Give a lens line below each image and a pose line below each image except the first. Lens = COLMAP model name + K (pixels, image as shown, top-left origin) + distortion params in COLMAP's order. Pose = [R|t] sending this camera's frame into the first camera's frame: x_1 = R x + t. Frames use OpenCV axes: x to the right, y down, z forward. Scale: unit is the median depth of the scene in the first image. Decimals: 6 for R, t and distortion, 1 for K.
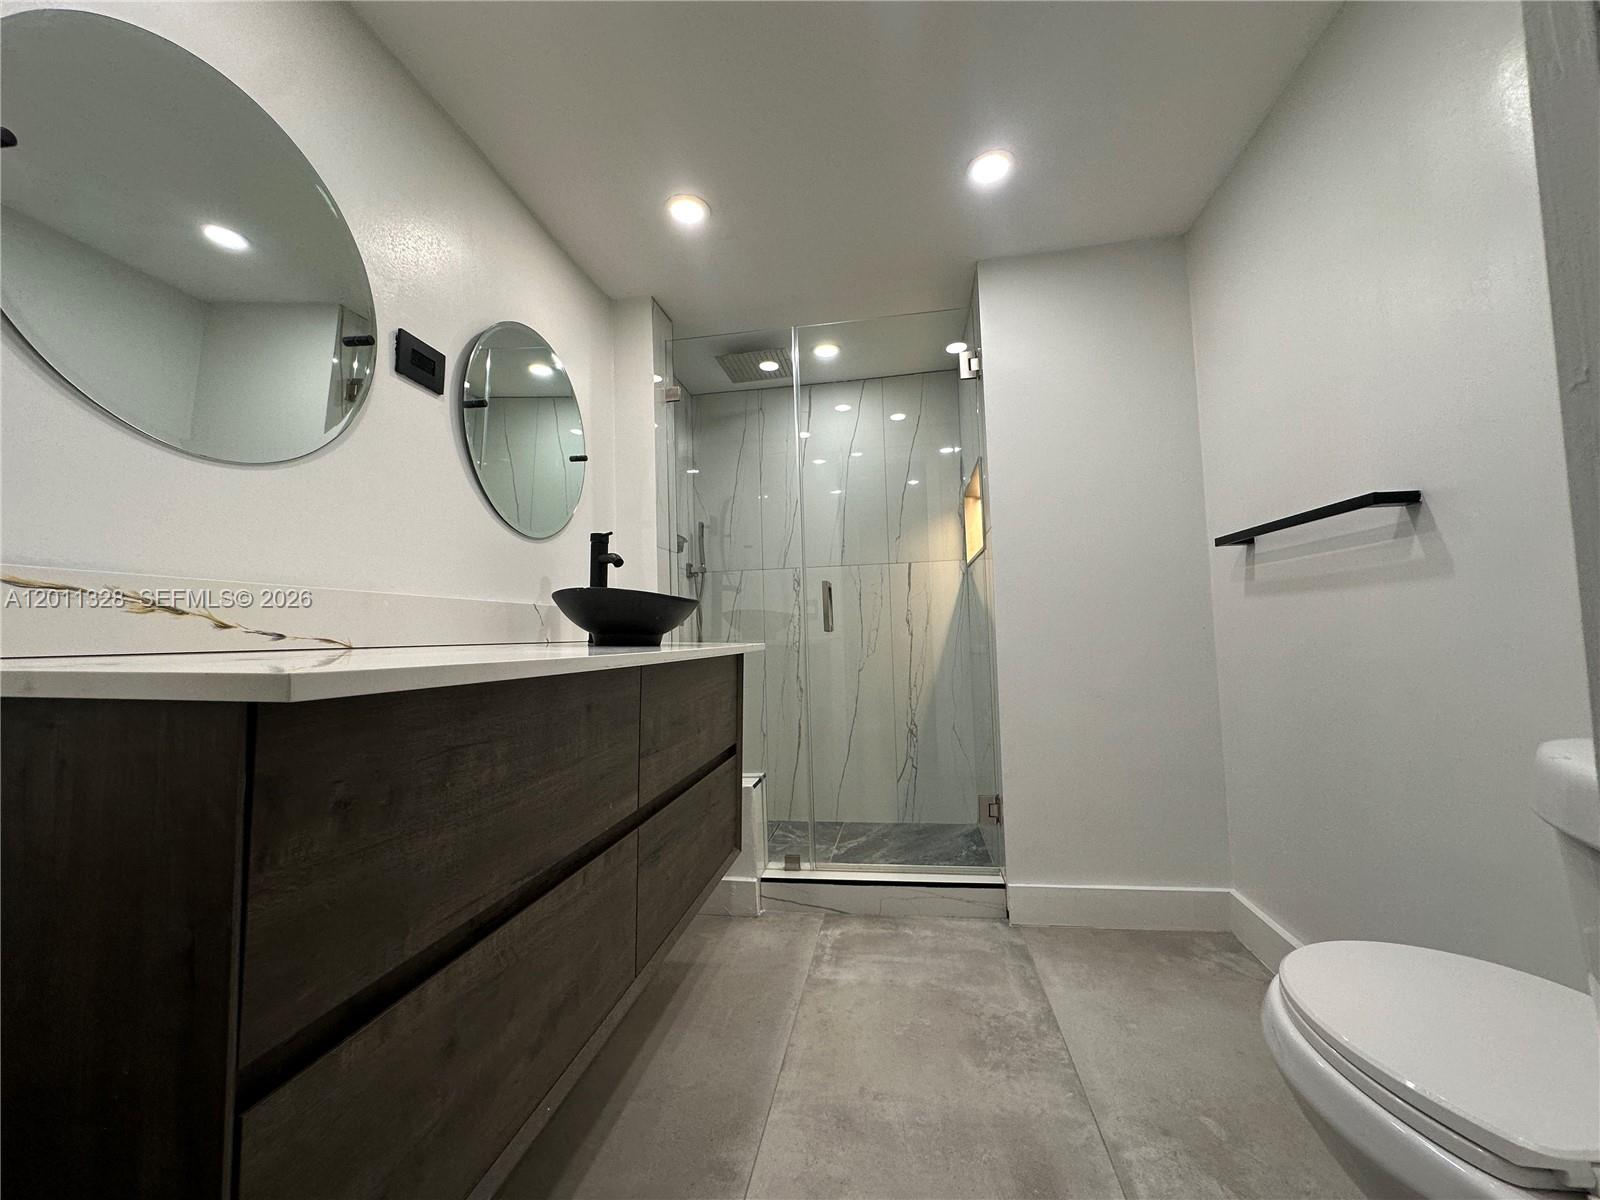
lens RADIAL K [[641.8, 0, 800.2], [0, 641.8, 593.8], [0, 0, 1]] dist [-0.003861, 0.000341]
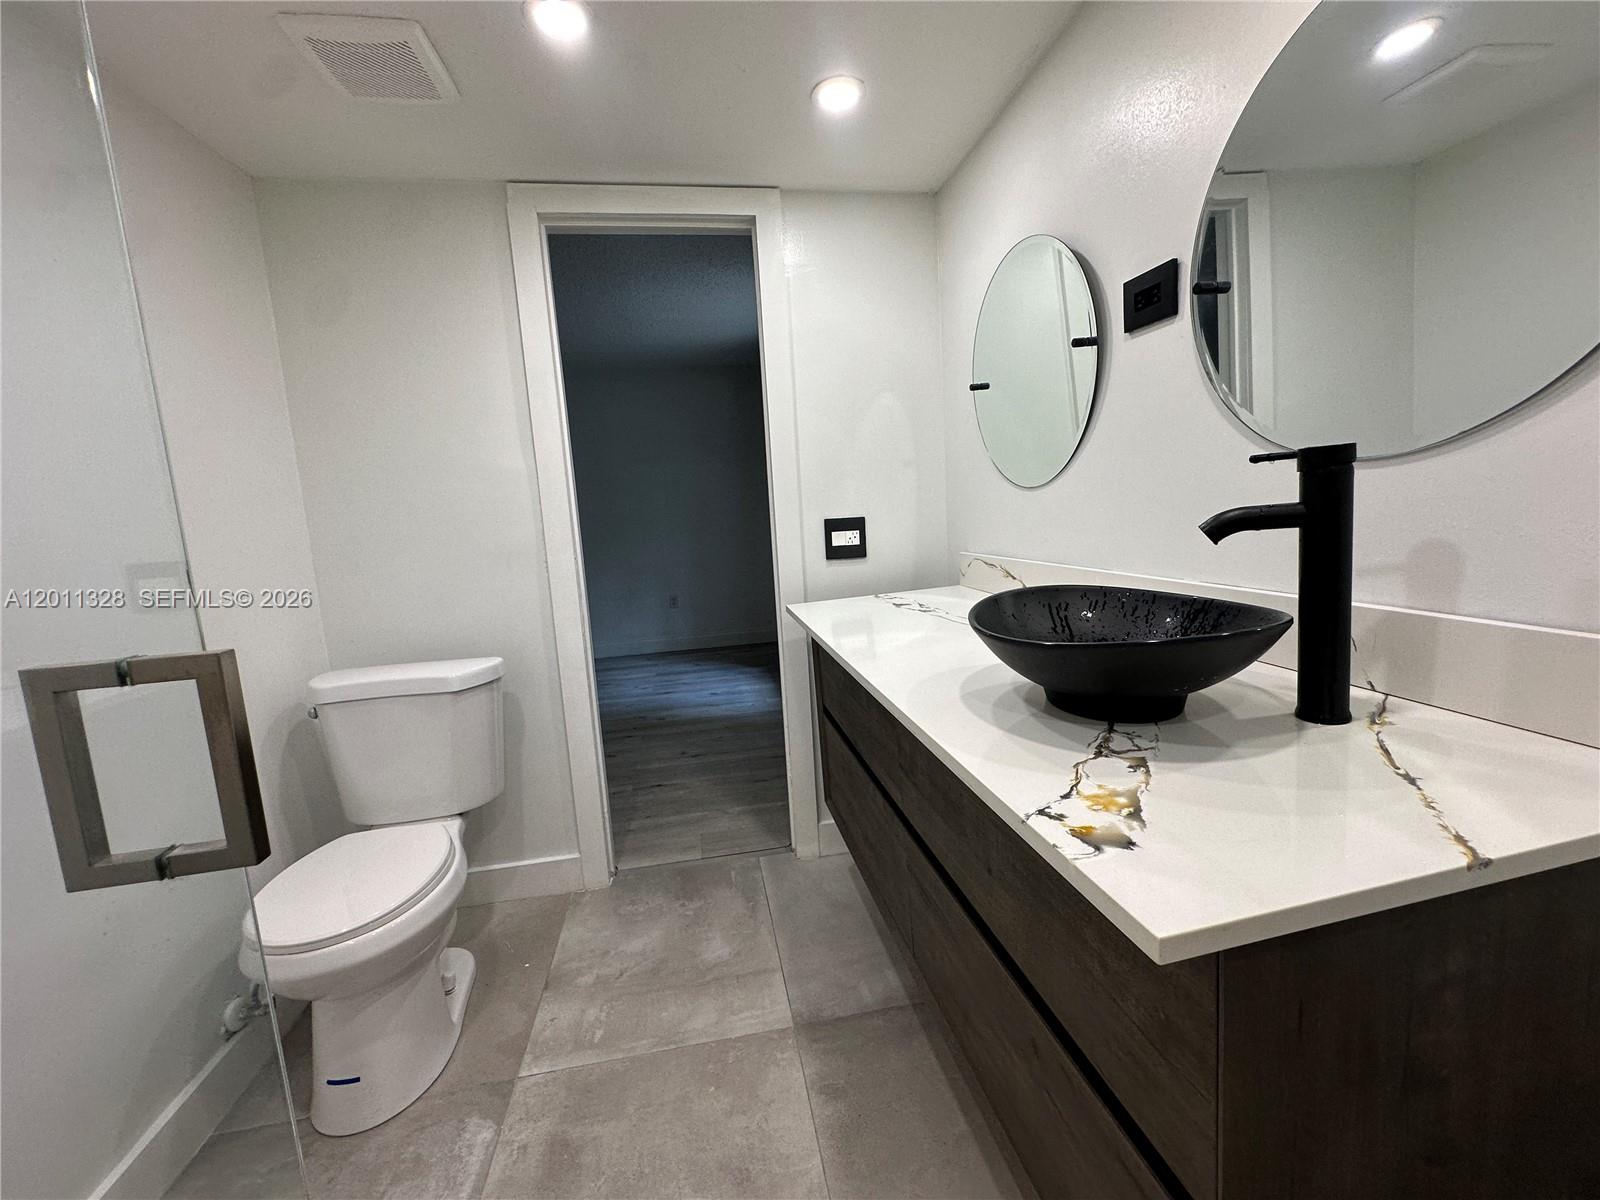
lens RADIAL K [[641.8, 0, 801.8], [0, 641.8, 589.1], [0, 0, 1]] dist [-0.003861, 0.000341]
pose [[-0.936413, 0.136513, -0.323258, 0.188138], [0.115500, 0.989799, 0.083415, -0.130827], [0.331347, 0.040774, -0.942627, 2.036702]]
